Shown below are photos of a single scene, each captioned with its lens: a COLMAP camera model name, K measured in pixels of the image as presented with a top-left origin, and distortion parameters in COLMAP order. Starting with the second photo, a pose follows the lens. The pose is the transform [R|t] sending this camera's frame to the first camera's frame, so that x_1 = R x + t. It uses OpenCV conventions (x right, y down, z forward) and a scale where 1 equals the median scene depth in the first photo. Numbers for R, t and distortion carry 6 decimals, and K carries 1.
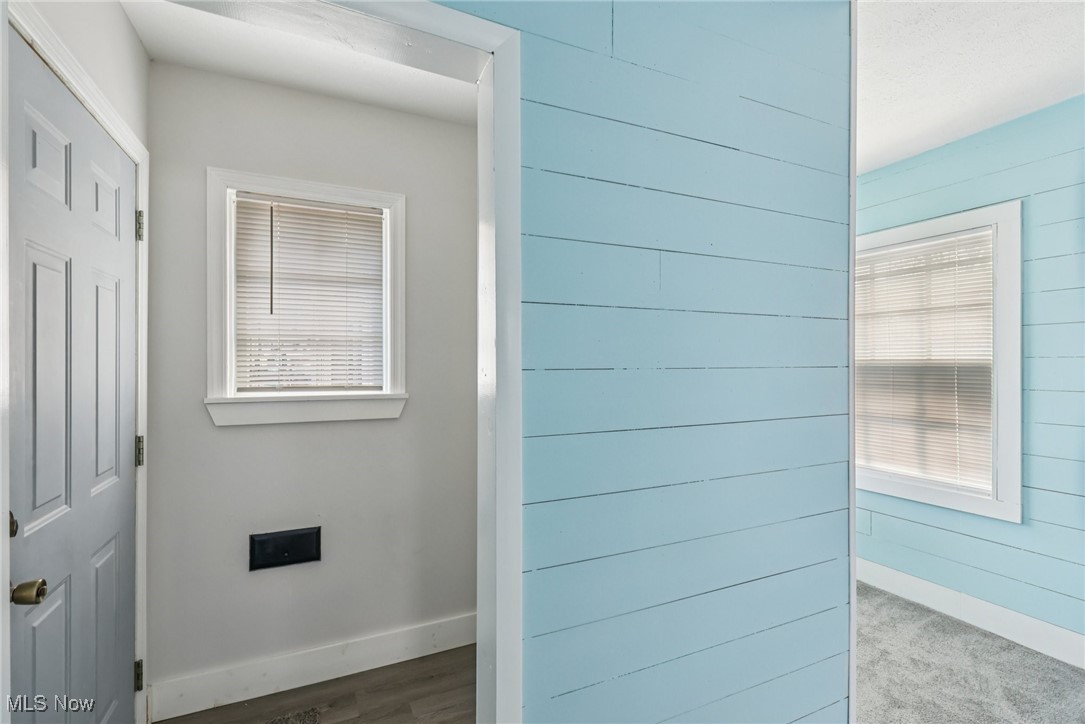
lens RADIAL K [[507.7, 0, 541.7], [0, 507.7, 362.8], [0, 0, 1]] dist [-0.002971, 0.001947]
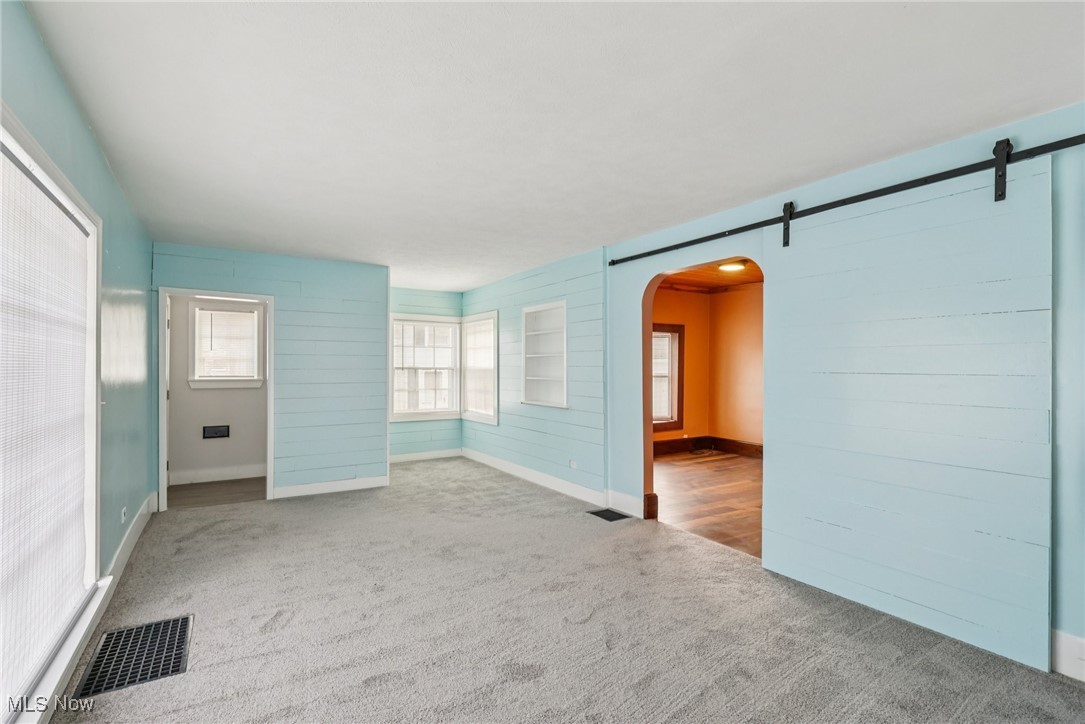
lens RADIAL K [[507.7, 0, 540.3], [0, 507.7, 363.2], [0, 0, 1]] dist [-0.002971, 0.001947]
pose [[0.992357, 0.003655, 0.123342, 0.942847], [-0.002731, 0.999967, -0.007657, -0.006580], [-0.123366, 0.007262, 0.992335, -2.040684]]
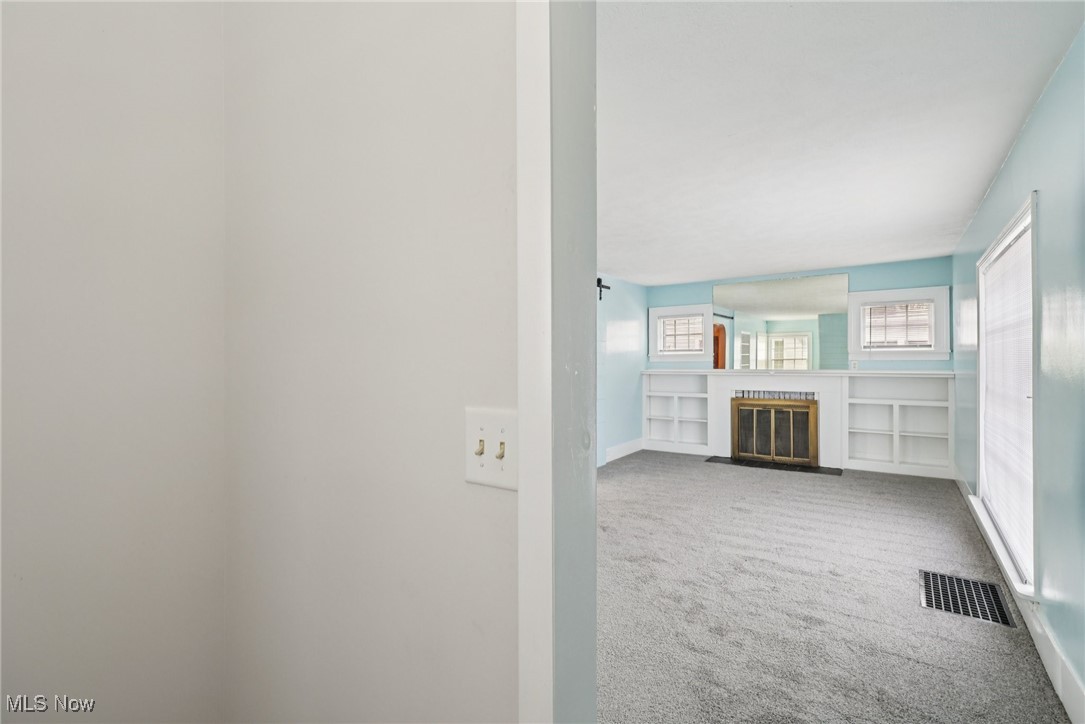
lens RADIAL K [[507.7, 0, 535.5], [0, 507.7, 362.4], [0, 0, 1]] dist [-0.002971, 0.001947]
pose [[-0.489059, 0.002752, 0.872246, -3.190371], [0.005448, 0.999985, -0.000101, 0.025441], [-0.872234, 0.004703, -0.489067, 6.696945]]
